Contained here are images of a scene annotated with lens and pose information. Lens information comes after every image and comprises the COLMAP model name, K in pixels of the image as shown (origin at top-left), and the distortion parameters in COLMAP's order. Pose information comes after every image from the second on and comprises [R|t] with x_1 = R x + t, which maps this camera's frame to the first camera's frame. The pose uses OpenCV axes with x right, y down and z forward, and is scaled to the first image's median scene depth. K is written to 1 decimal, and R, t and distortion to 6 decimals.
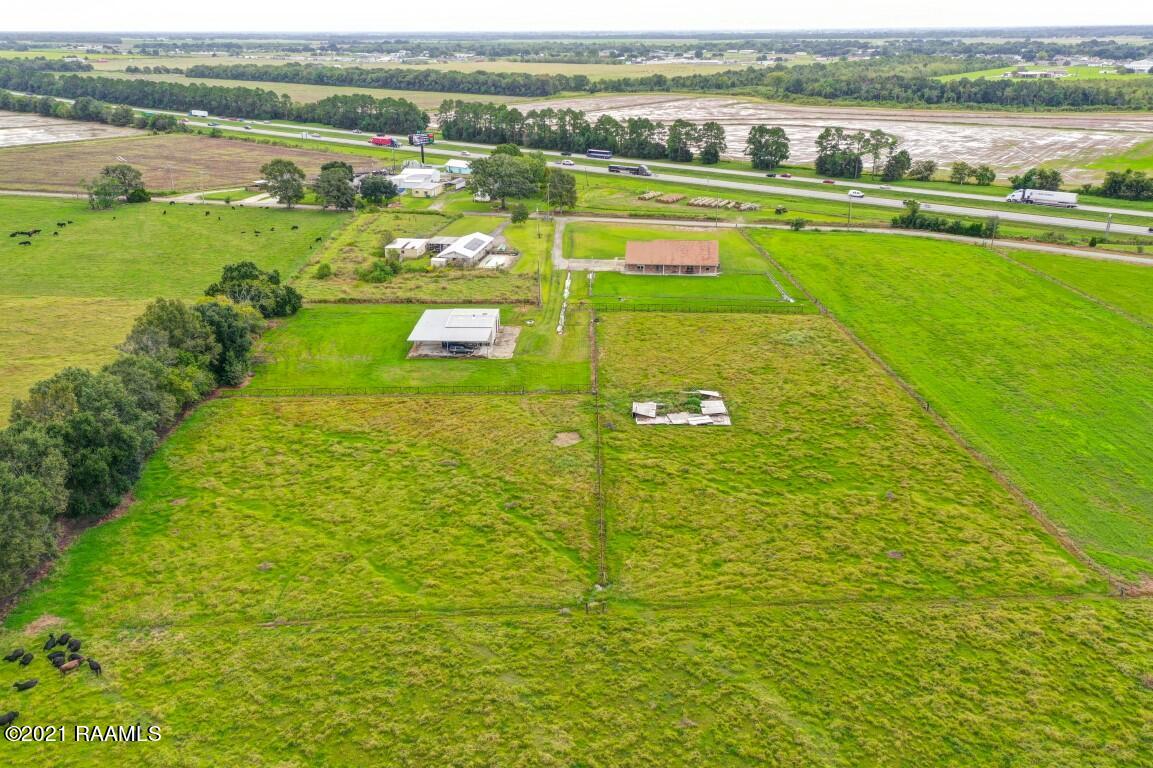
lens RADIAL K [[905.9, 0, 576.5], [0, 905.9, 384.0], [0, 0, 1]] dist [0.006046, 0.004675]
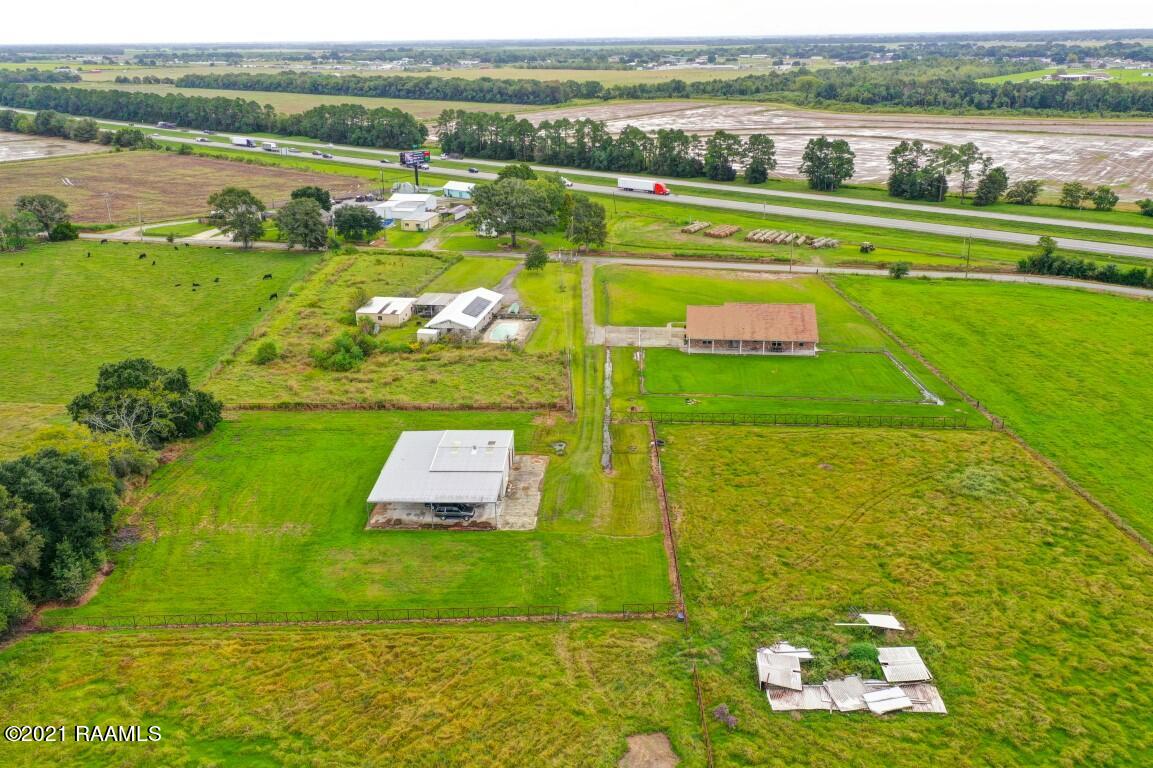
lens RADIAL K [[896.3, 0, 576.5], [0, 896.3, 384.0], [0, 0, 1]] dist [0.001129, 0.001298]
pose [[0.999963, -0.005684, -0.006391, -0.018654], [0.005659, 0.999976, -0.003989, -0.060280], [0.006414, 0.003953, 0.999972, 0.185466]]
